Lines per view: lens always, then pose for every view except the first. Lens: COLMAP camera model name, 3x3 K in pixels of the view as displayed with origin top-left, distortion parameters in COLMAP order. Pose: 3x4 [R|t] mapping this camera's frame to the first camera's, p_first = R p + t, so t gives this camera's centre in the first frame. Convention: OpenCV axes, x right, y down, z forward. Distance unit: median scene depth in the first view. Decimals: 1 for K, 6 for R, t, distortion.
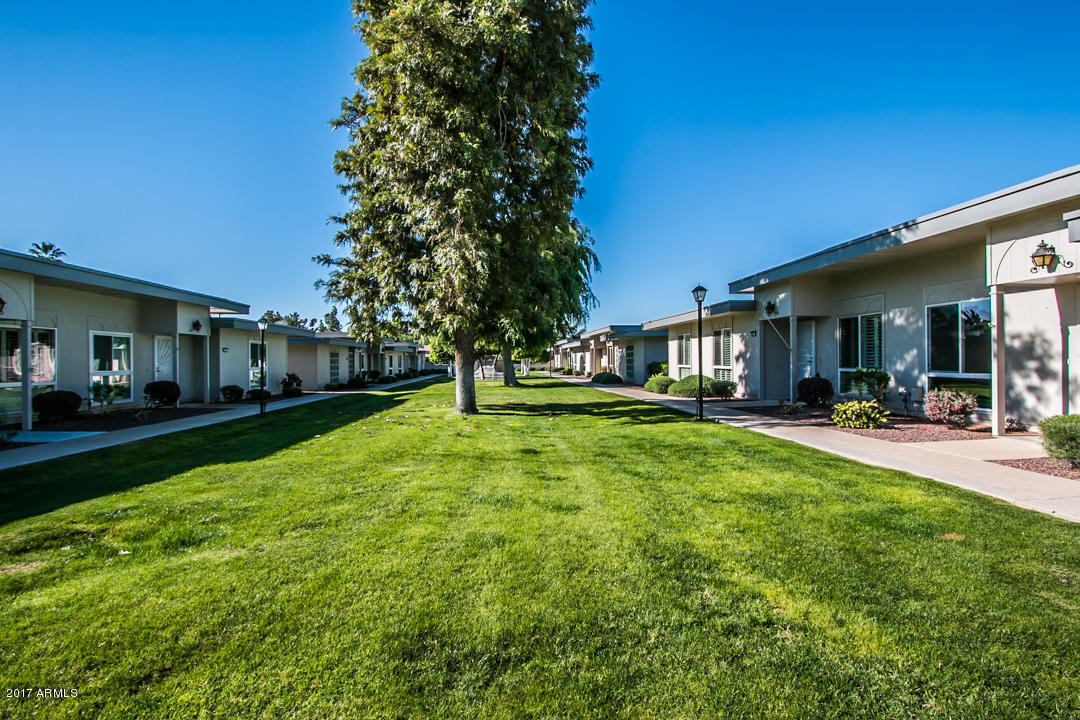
lens RADIAL K [[503.5, 0, 542.5], [0, 503.5, 362.5], [0, 0, 1]] dist [-0.018956, 0.003374]
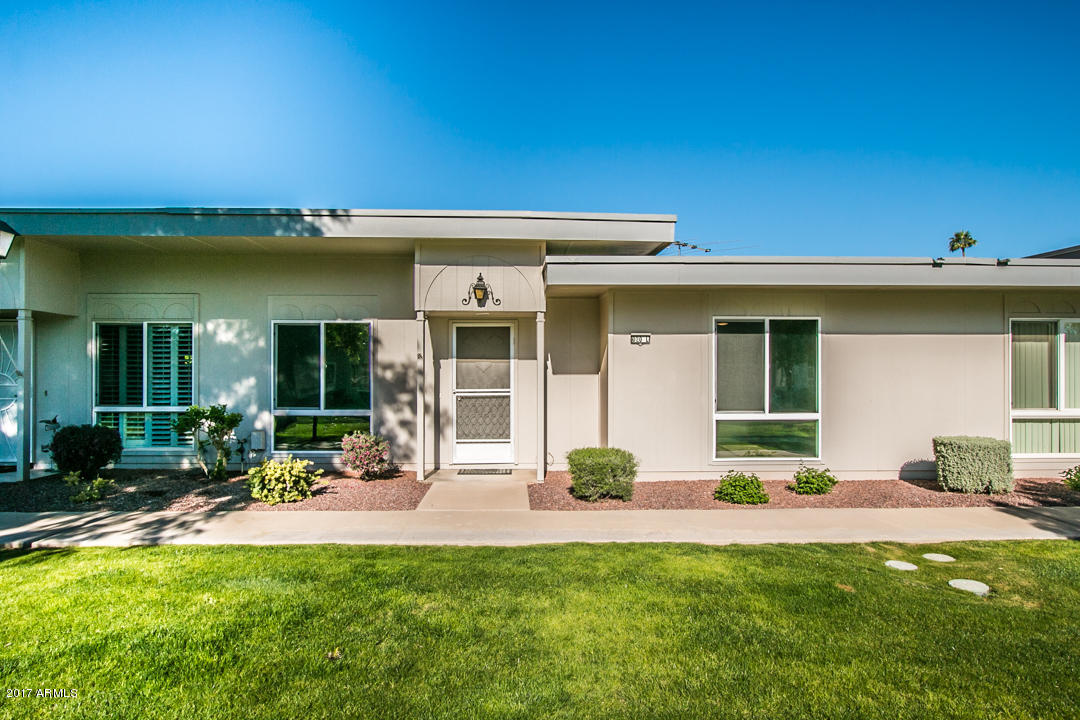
lens RADIAL K [[646.6, 0, 555.6], [0, 646.6, 389.6], [0, 0, 1]] dist [-0.019442, -0.004973]
pose [[0.054462, -0.018654, 0.998342, -0.196288], [0.001249, 0.999826, 0.018613, -0.030803], [-0.998515, 0.000233, 0.054476, 0.592266]]
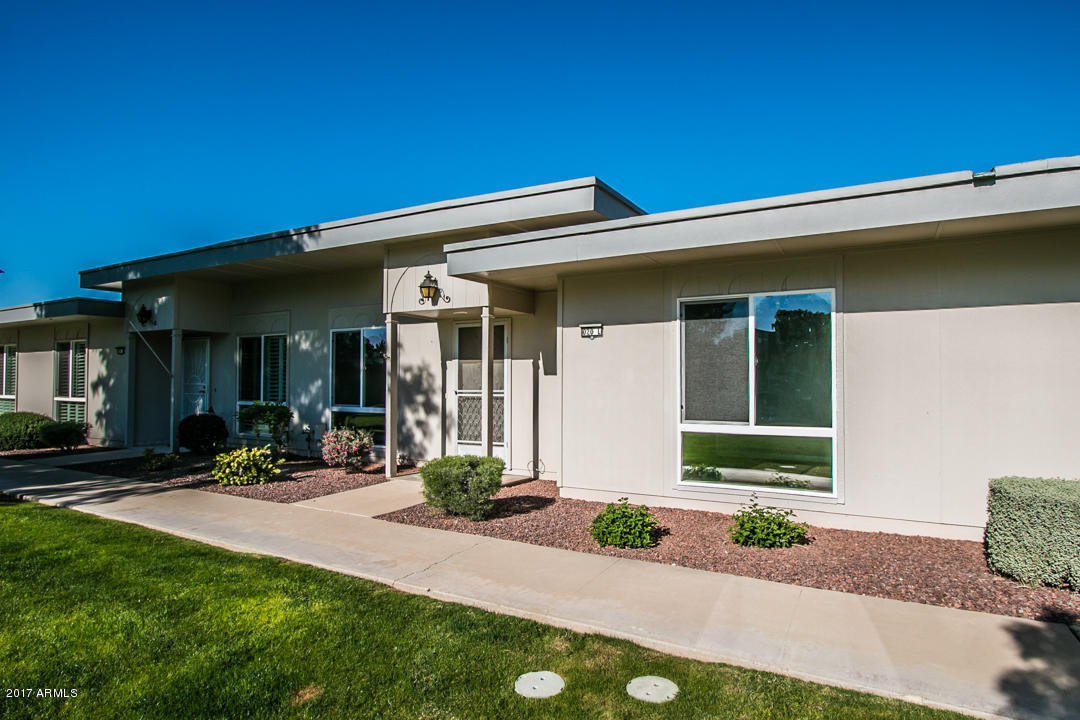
lens RADIAL K [[592.5, 0, 543.2], [0, 592.5, 366.5], [0, 0, 1]] dist [-0.024505, 0.002775]
pose [[0.562044, 0.034139, 0.826403, 0.143447], [-0.005092, 0.999272, -0.037817, -0.014665], [-0.827092, 0.017046, 0.561808, 0.129487]]
